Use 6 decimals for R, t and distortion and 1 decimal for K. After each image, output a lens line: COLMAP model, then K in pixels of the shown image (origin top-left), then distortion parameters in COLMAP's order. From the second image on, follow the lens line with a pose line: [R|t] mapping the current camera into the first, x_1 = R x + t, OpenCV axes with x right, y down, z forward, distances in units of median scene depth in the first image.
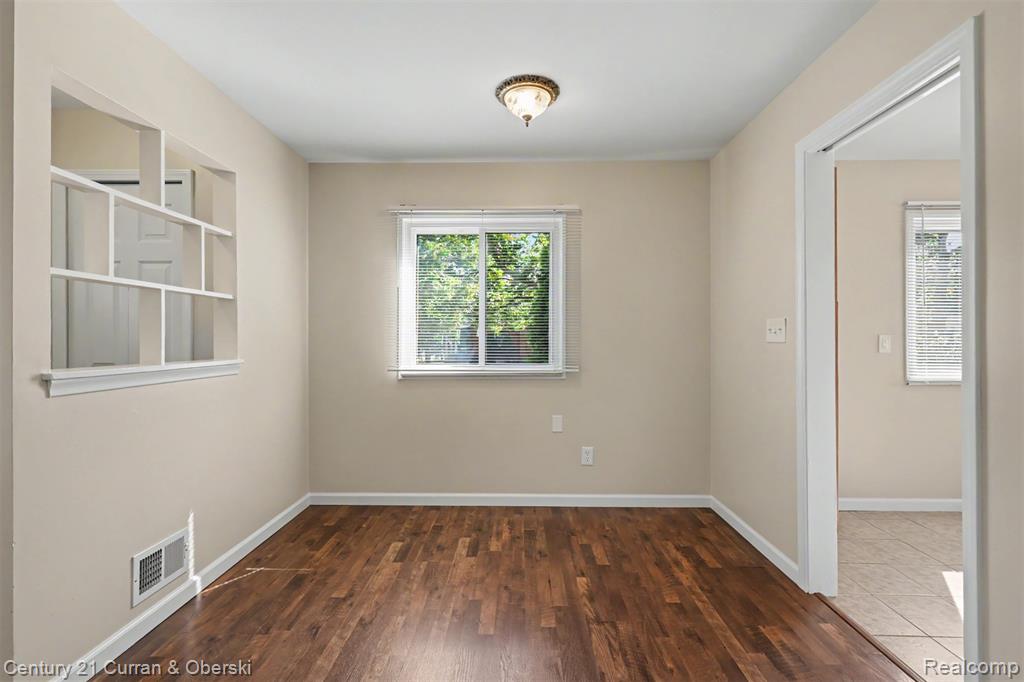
lens RADIAL K [[462.1, 0, 512.0], [0, 462.1, 341.0], [0, 0, 1]] dist [-0.007143, -0.001041]
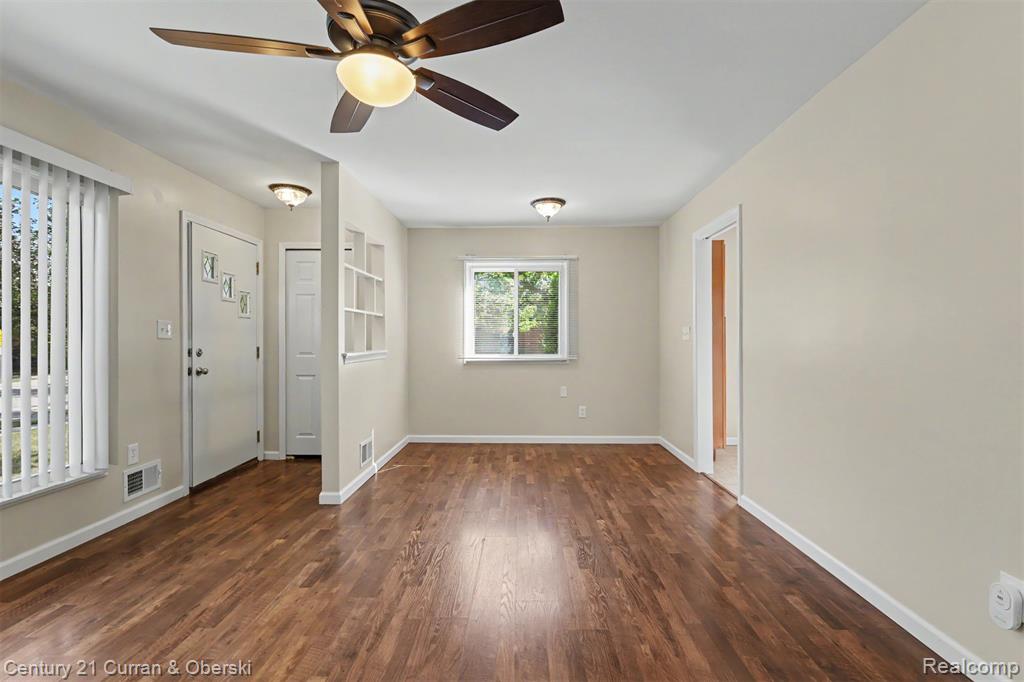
lens RADIAL K [[451.2, 0, 512.0], [0, 451.2, 341.0], [0, 0, 1]] dist [0.001649, -0.000158]
pose [[0.999987, -0.000743, -0.005035, -0.087386], [0.000747, 0.999999, 0.000835, 0.003462], [0.005034, -0.000839, 0.999987, -0.678702]]
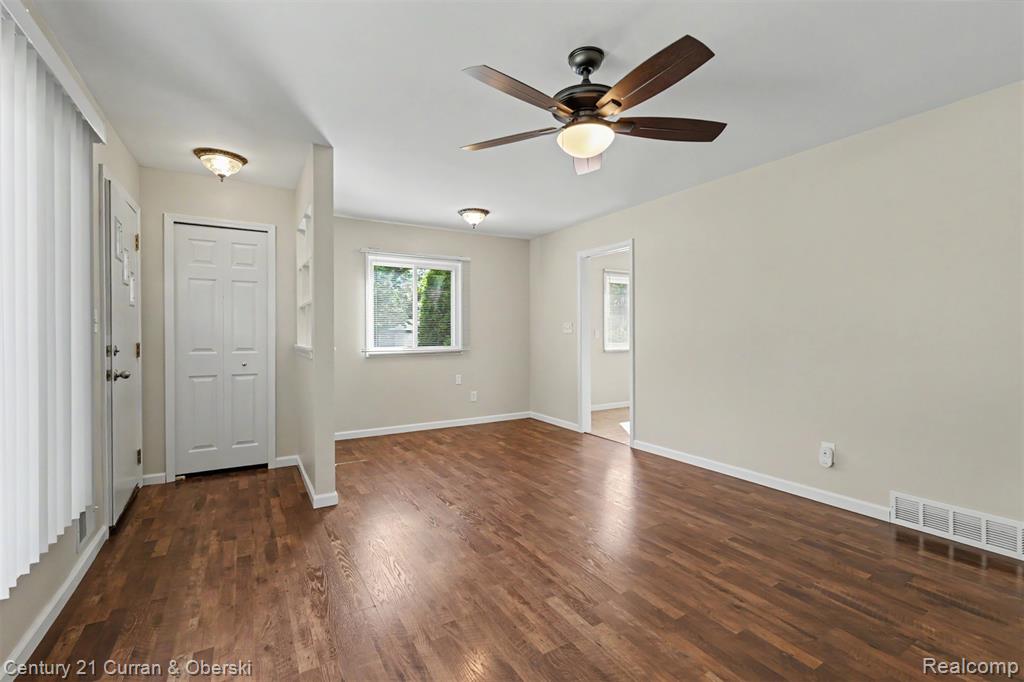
lens RADIAL K [[449.0, 0, 507.7], [0, 449.0, 335.7], [0, 0, 1]] dist [0.008408, 0.000018]
pose [[0.851754, -0.005982, 0.523908, -0.777597], [0.003425, 0.999977, 0.005850, 0.001276], [-0.523931, -0.003189, 0.851755, -0.690314]]
